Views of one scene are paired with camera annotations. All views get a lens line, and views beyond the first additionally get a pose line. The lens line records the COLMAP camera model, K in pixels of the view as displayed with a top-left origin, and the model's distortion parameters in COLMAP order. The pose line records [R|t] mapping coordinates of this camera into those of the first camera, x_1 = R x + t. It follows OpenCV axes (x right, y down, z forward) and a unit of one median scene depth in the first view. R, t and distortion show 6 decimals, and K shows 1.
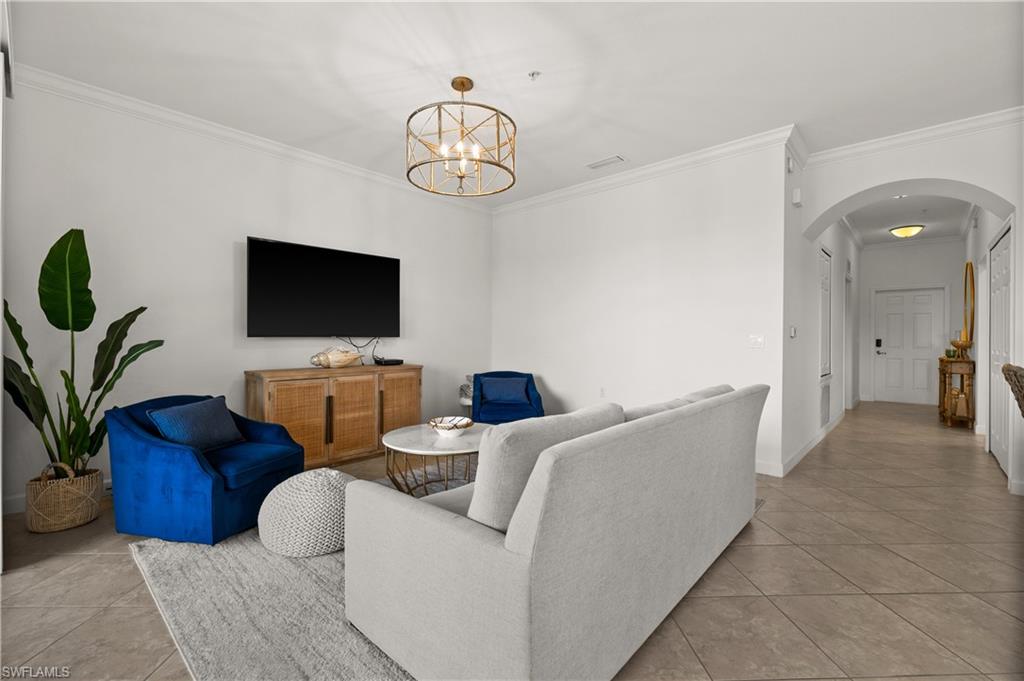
lens RADIAL K [[439.2, 0, 512.6], [0, 439.2, 343.7], [0, 0, 1]] dist [-0.000901, -0.000279]
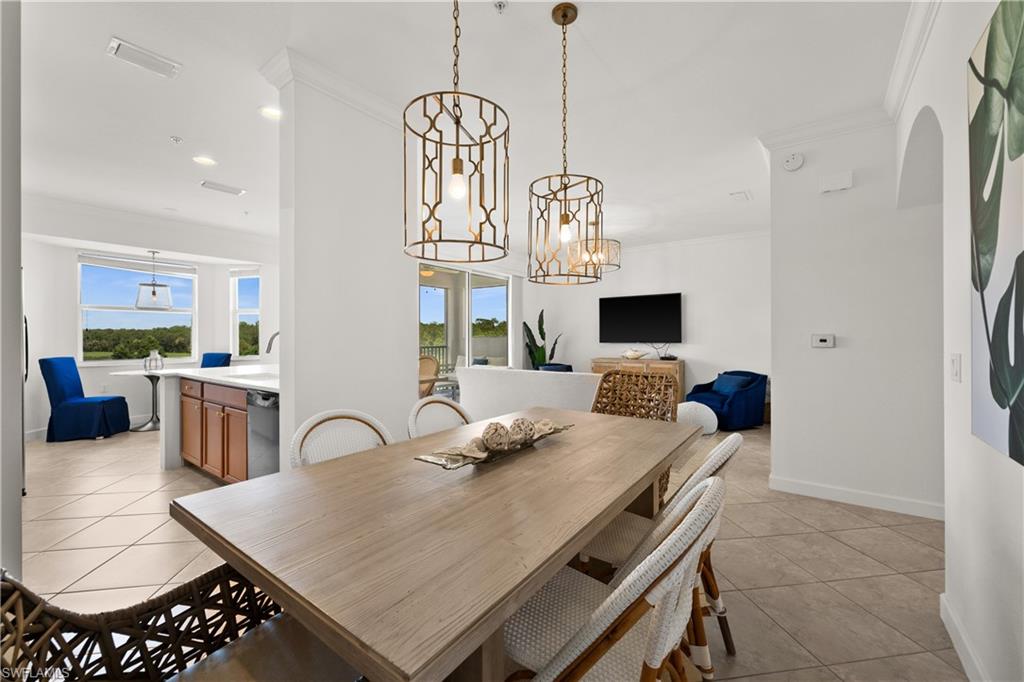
lens RADIAL K [[414.1, 0, 510.4], [0, 414.1, 339.1], [0, 0, 1]] dist [0.002982, 0.000071]
pose [[0.111271, 0.000486, -0.993790, 1.026869], [-0.011345, 0.999935, -0.000781, -0.018334], [0.993725, 0.011361, 0.111270, 0.212327]]
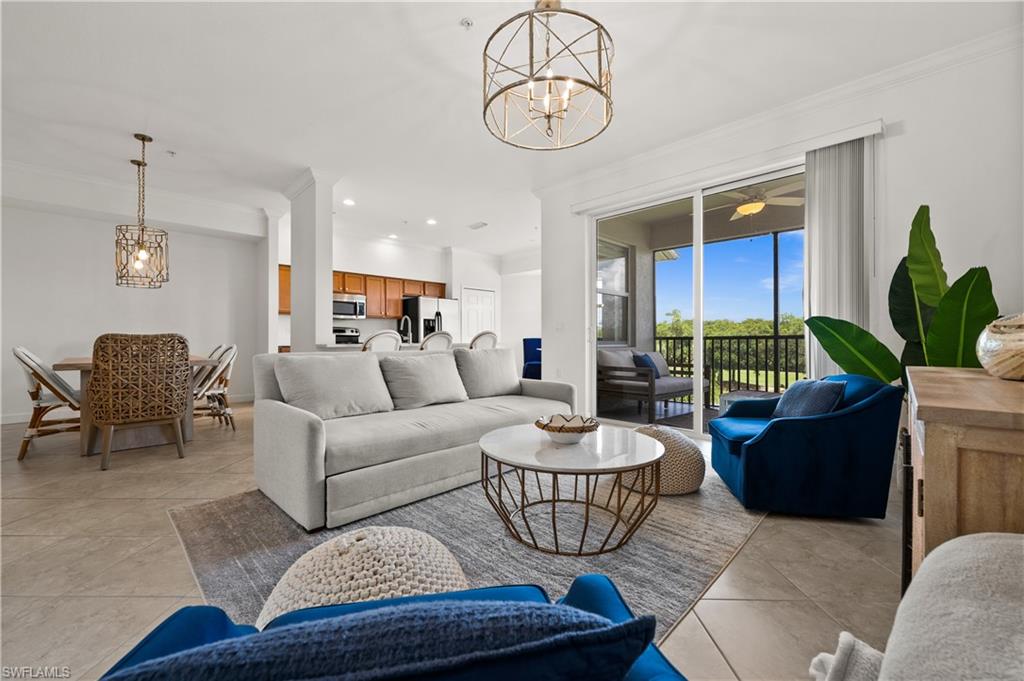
lens RADIAL K [[406.4, 0, 512.6], [0, 406.4, 345.3], [0, 0, 1]] dist [-0.002724, 0.000304]
pose [[-0.999123, -0.006511, 0.041366, -0.050999], [-0.005421, 0.999637, 0.026399, 0.019537], [-0.041522, 0.026152, -0.998795, 1.003861]]
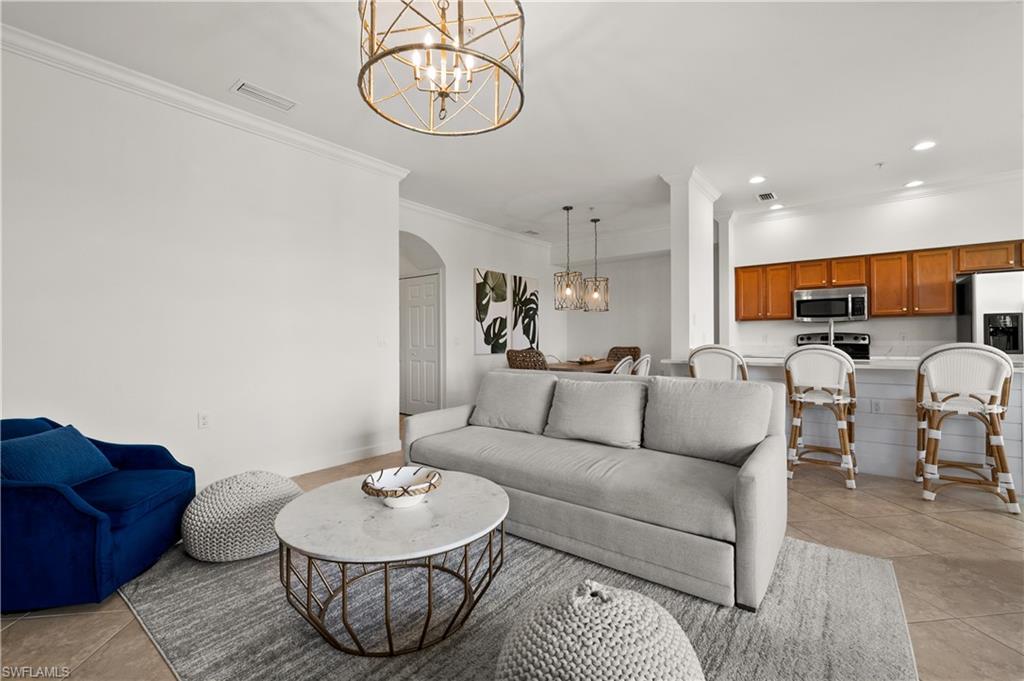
lens RADIAL K [[439.2, 0, 511.7], [0, 439.2, 337.6], [0, 0, 1]] dist [-0.000901, -0.000279]
pose [[-0.081624, 0.000796, 0.996663, -0.441931], [0.017402, 0.999848, 0.000627, -0.005735], [-0.996511, 0.017395, -0.081626, 0.544927]]
